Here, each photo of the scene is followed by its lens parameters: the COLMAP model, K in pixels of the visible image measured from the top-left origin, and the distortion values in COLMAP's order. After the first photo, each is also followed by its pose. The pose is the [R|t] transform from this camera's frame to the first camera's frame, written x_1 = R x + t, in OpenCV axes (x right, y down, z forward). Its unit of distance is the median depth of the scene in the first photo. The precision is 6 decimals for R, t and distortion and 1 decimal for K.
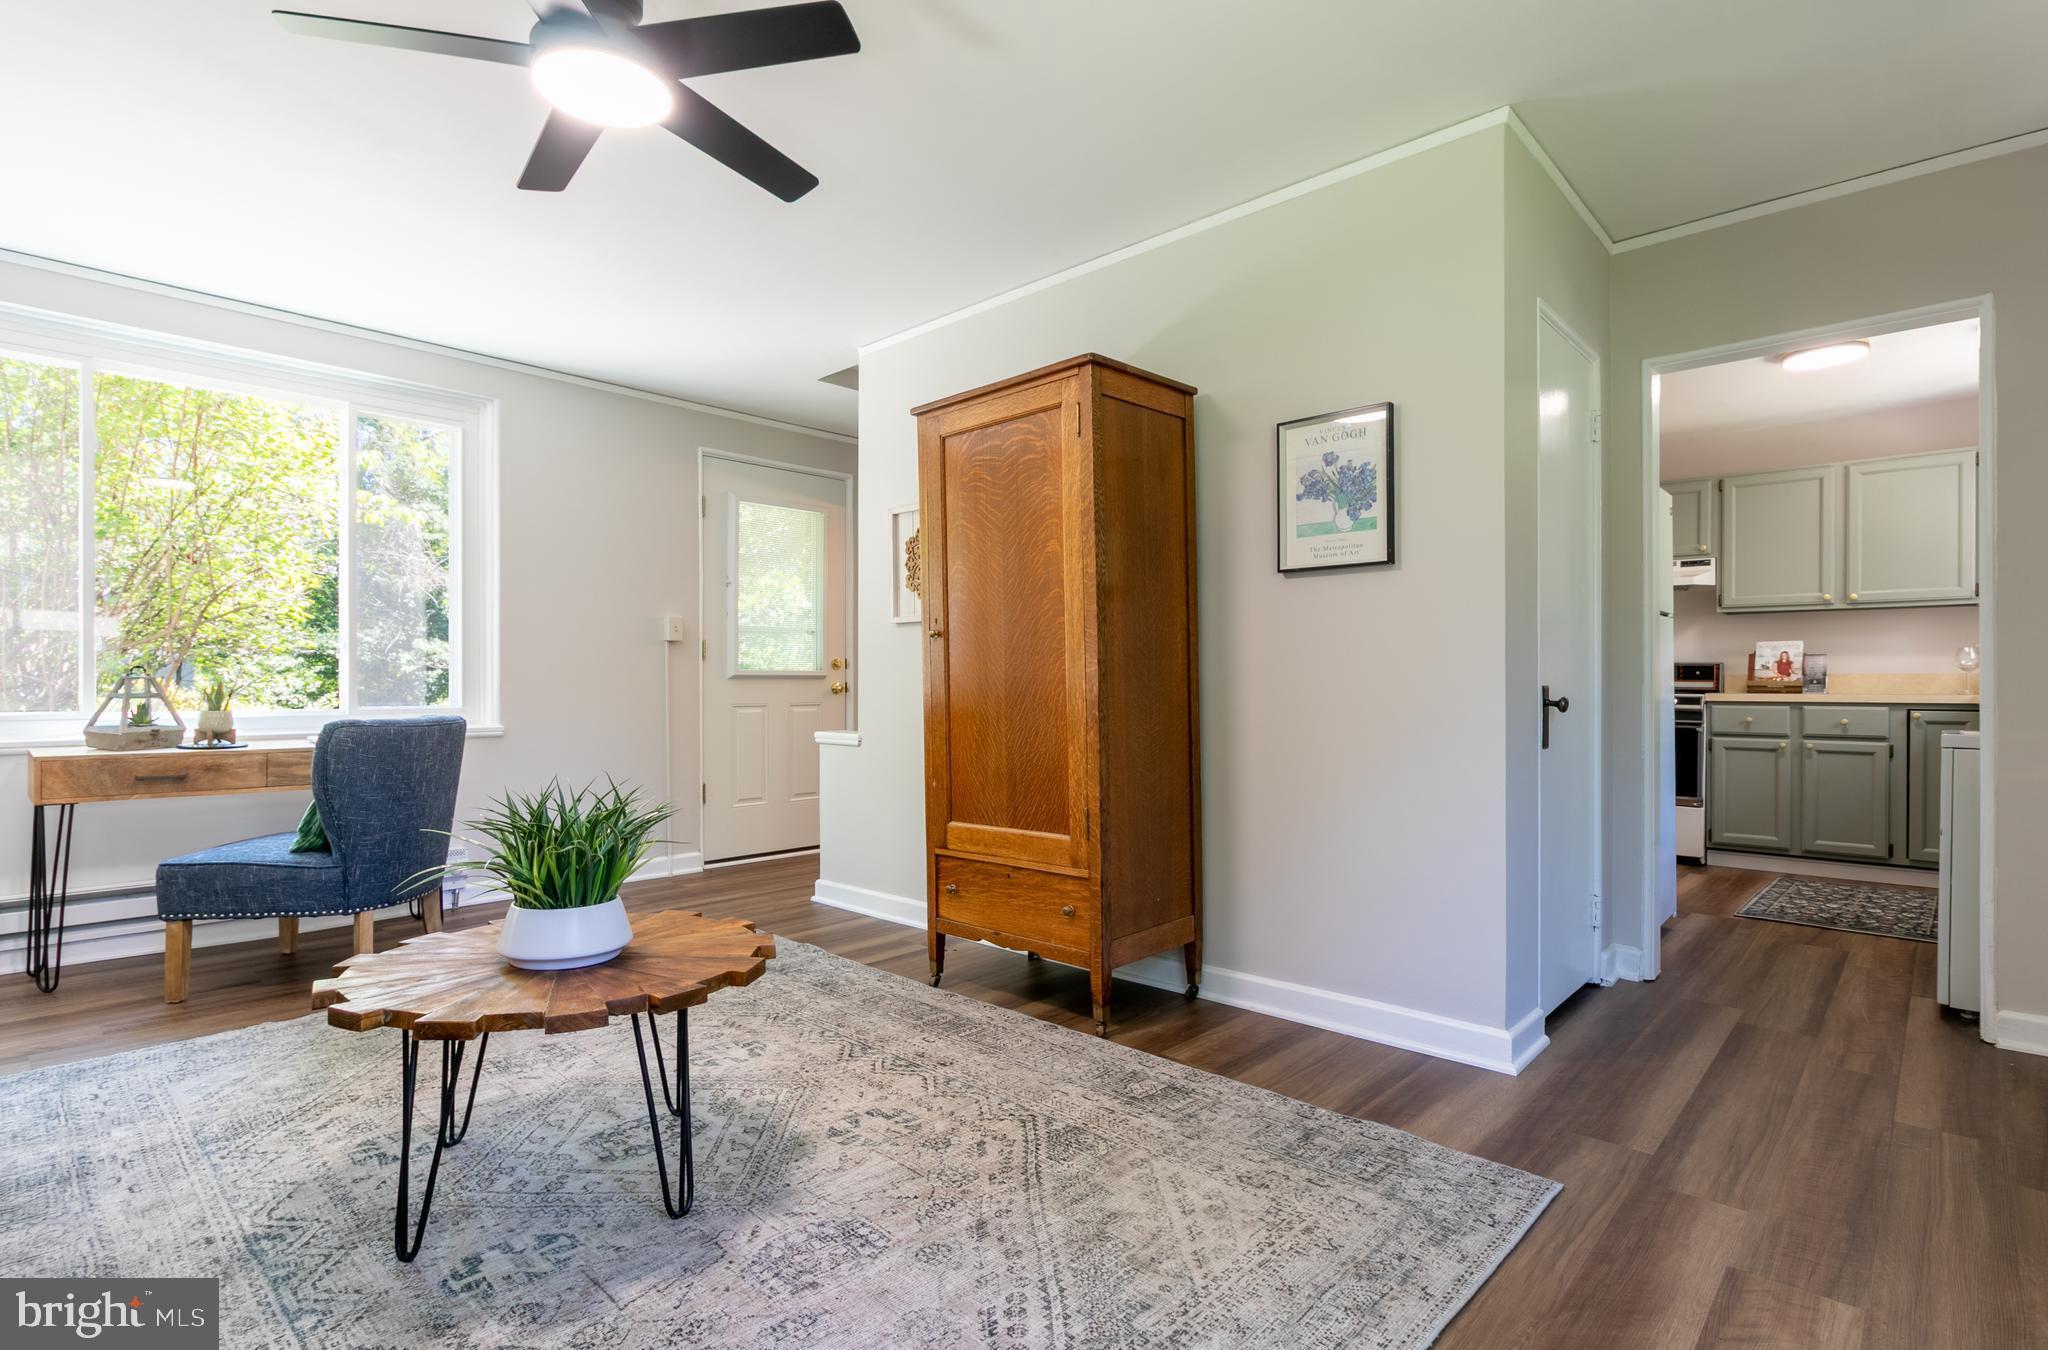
lens RADIAL K [[1013.5, 0, 1012.5], [0, 1013.5, 690.8], [0, 0, 1]] dist [-0.000138, -0.007029]
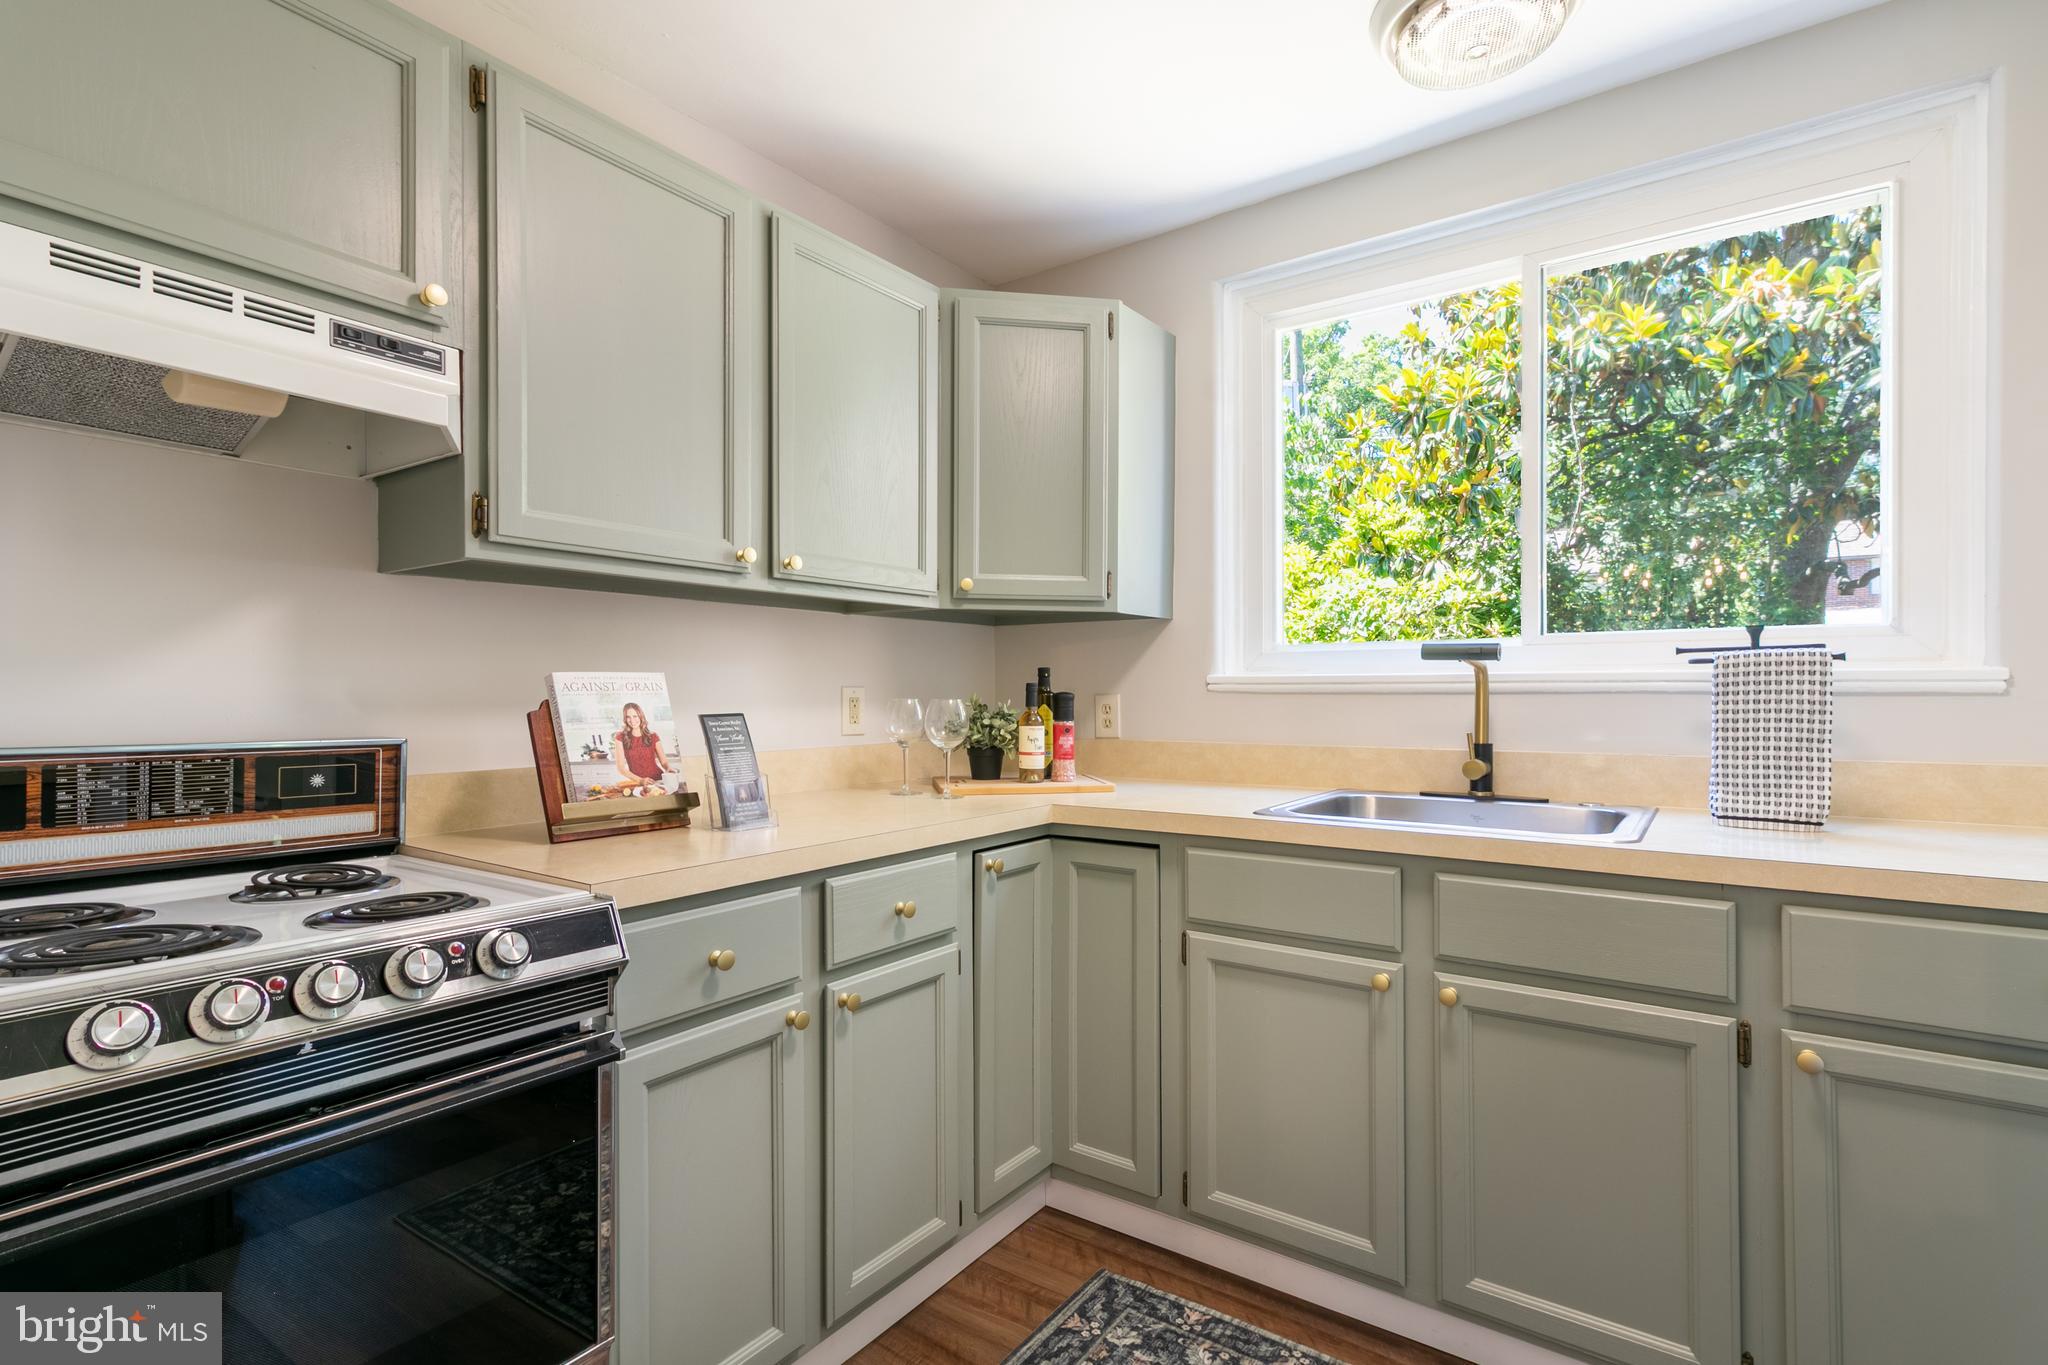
lens RADIAL K [[965.5, 0, 1017.3], [0, 965.5, 691.0], [0, 0, 1]] dist [0.003520, 0.001008]
pose [[-0.129706, -0.001647, 0.991551, 0.681295], [0.009232, 0.999953, 0.002869, -0.066603], [-0.991510, 0.009526, -0.129685, 1.428301]]
